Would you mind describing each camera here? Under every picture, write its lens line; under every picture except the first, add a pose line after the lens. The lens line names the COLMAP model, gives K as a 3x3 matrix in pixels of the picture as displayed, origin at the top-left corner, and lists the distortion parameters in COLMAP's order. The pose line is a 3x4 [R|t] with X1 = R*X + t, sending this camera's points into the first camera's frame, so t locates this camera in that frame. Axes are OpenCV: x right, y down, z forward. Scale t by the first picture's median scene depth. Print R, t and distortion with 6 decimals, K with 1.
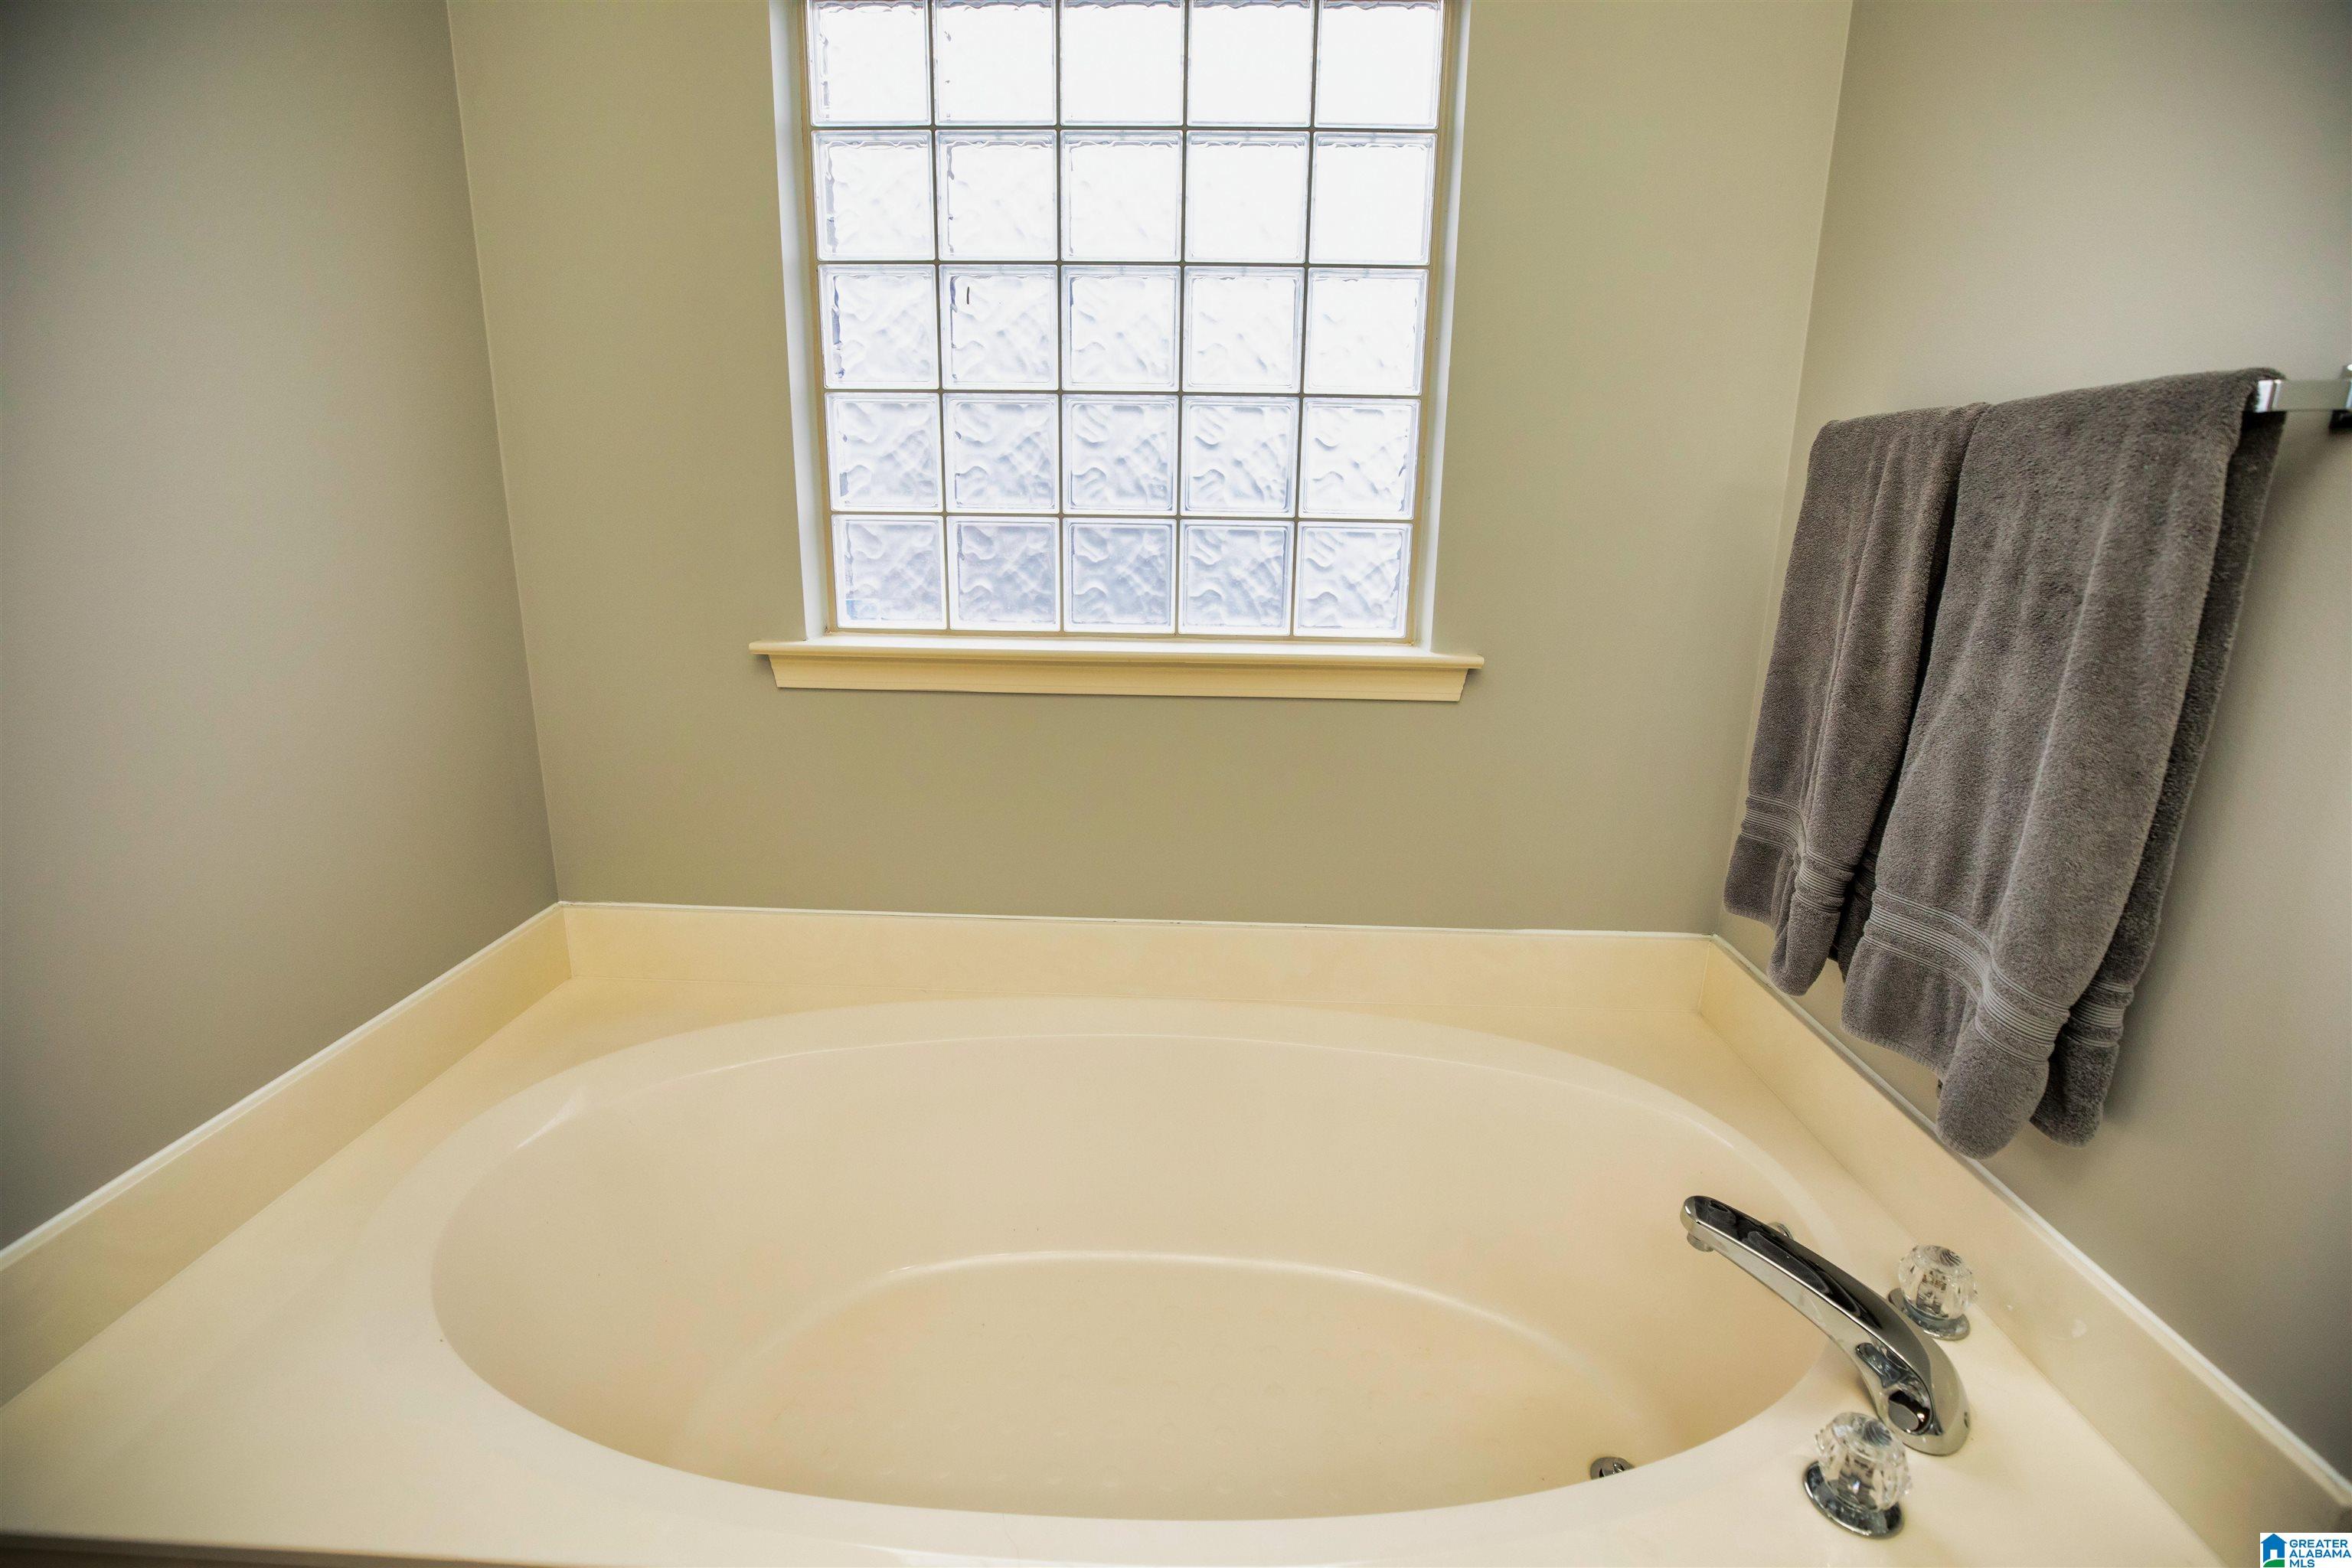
lens RADIAL K [[1101.1, 0, 1176.0], [0, 1101.1, 784.0], [0, 0, 1]] dist [-0.027421, 0.000551]
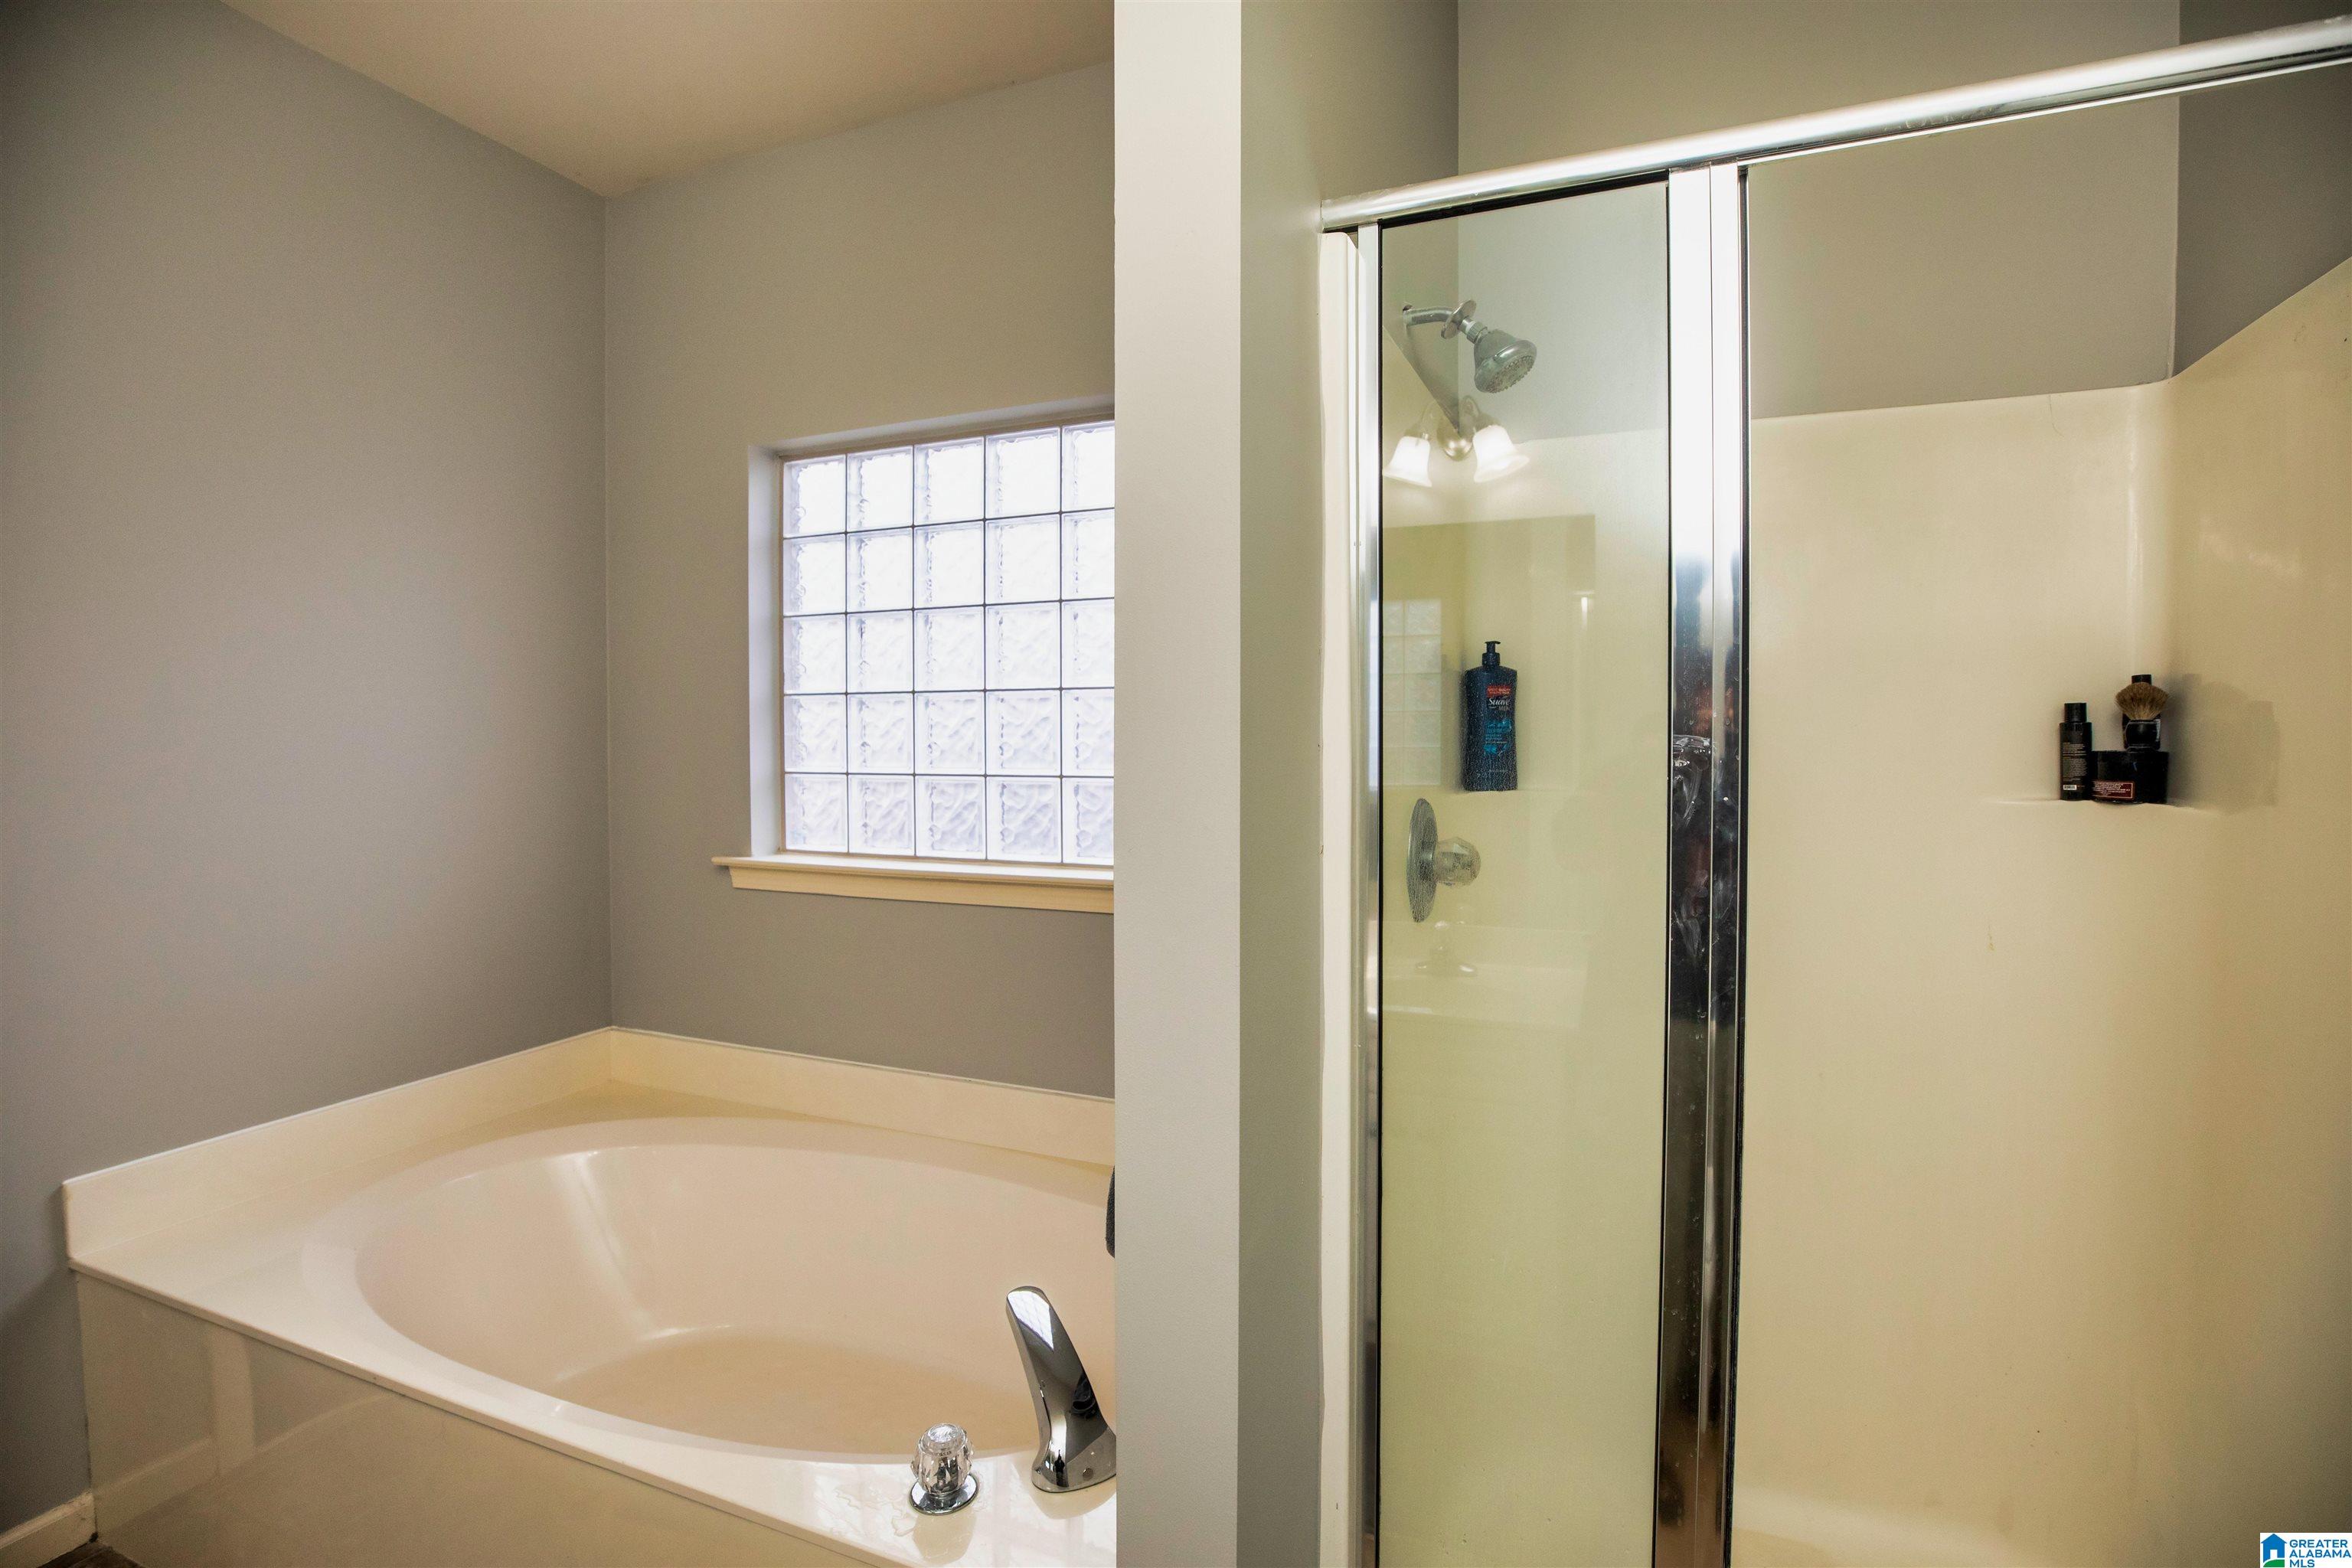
lens RADIAL K [[939.8, 0, 1176.0], [0, 939.8, 784.0], [0, 0, 1]] dist [-0.019842, 0.000036]
pose [[0.949302, -0.002622, -0.314354, 0.597250], [-0.070631, 0.972620, -0.221408, 0.013388], [0.306328, 0.232386, 0.923125, -0.017917]]
